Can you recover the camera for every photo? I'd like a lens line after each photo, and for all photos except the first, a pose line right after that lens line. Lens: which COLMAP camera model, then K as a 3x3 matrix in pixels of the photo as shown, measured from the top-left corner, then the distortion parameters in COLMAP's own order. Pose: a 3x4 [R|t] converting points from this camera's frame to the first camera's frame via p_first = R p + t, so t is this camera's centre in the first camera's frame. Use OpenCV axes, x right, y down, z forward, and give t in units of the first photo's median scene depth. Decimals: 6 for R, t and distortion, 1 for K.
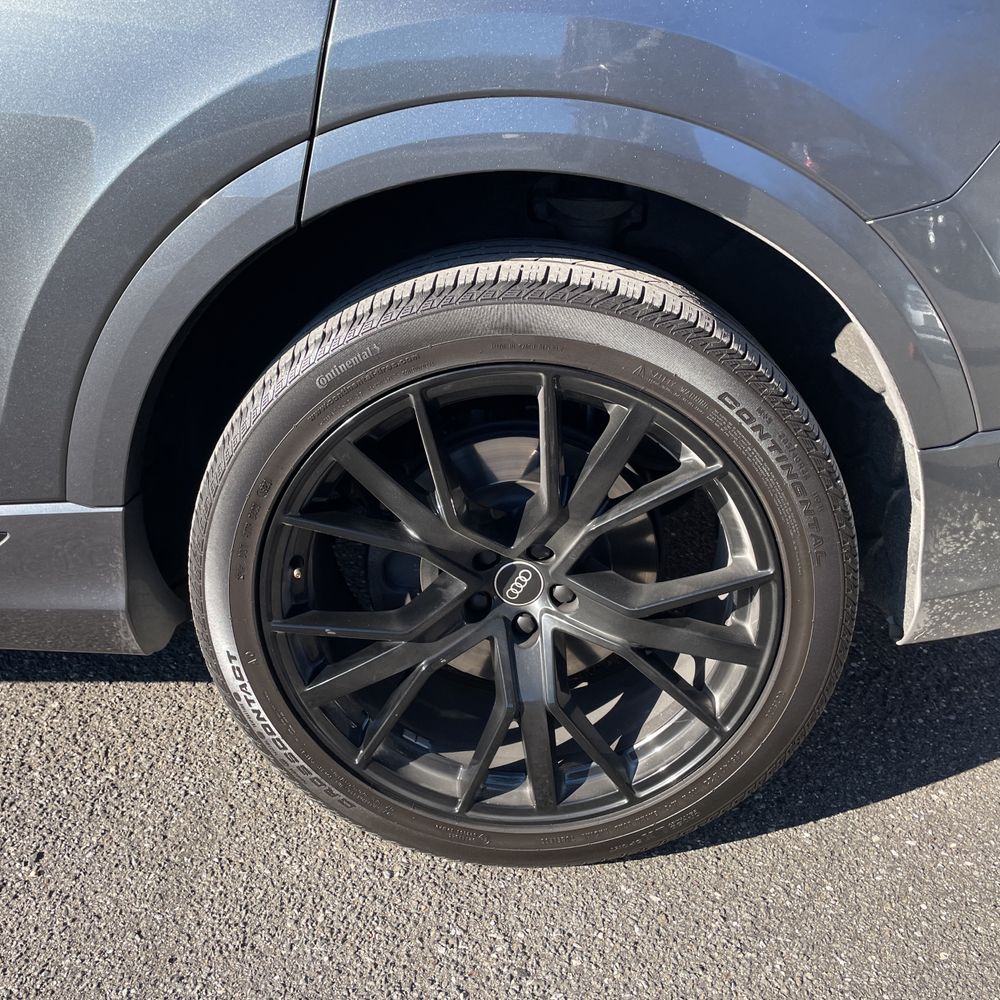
lens RADIAL K [[1016.1, 0, 496.9], [0, 1016.1, 511.0], [0, 0, 1]] dist [0.087185, -0.118367]
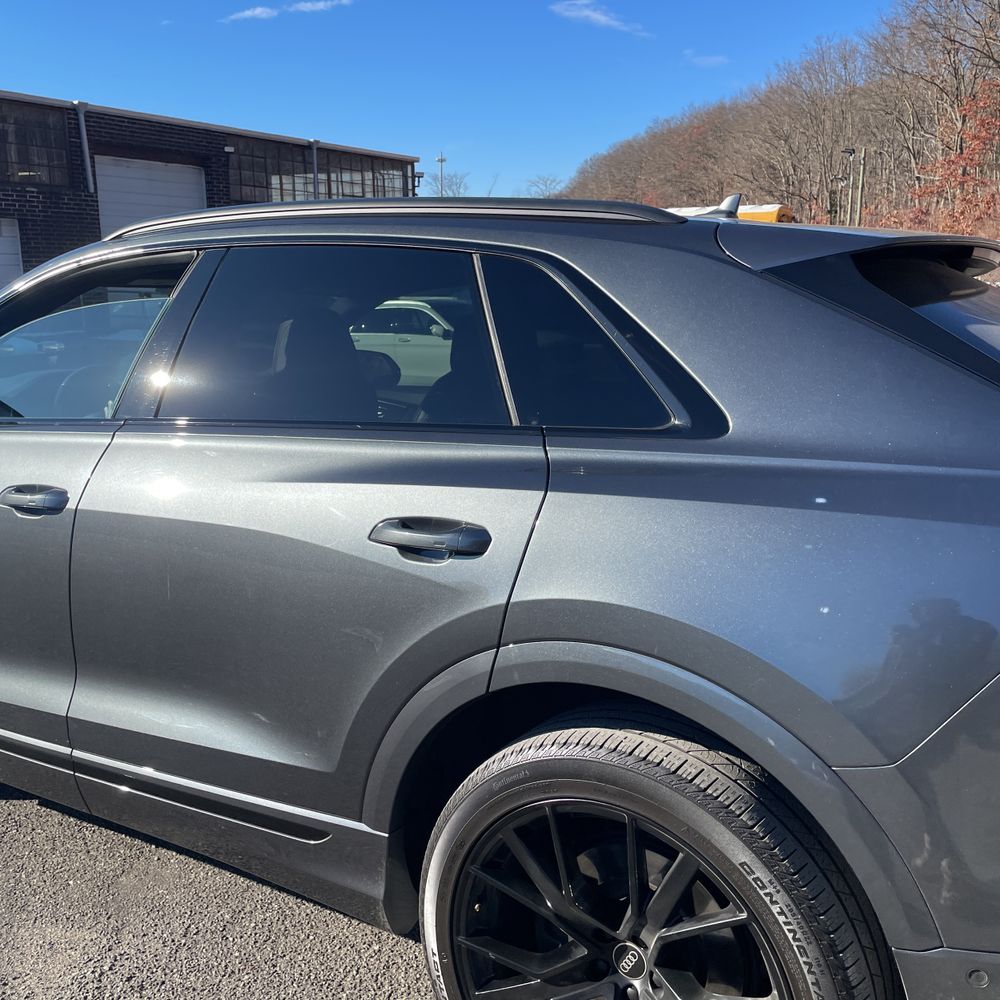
lens RADIAL K [[1016.1, 0, 496.9], [0, 1016.1, 511.0], [0, 0, 1]] dist [0.087185, -0.118367]
pose [[0.861743, 0.084790, -0.500210, 0.543795], [-0.208885, 0.957788, -0.197506, -0.208487], [0.462349, 0.274686, 0.843078, -0.411394]]
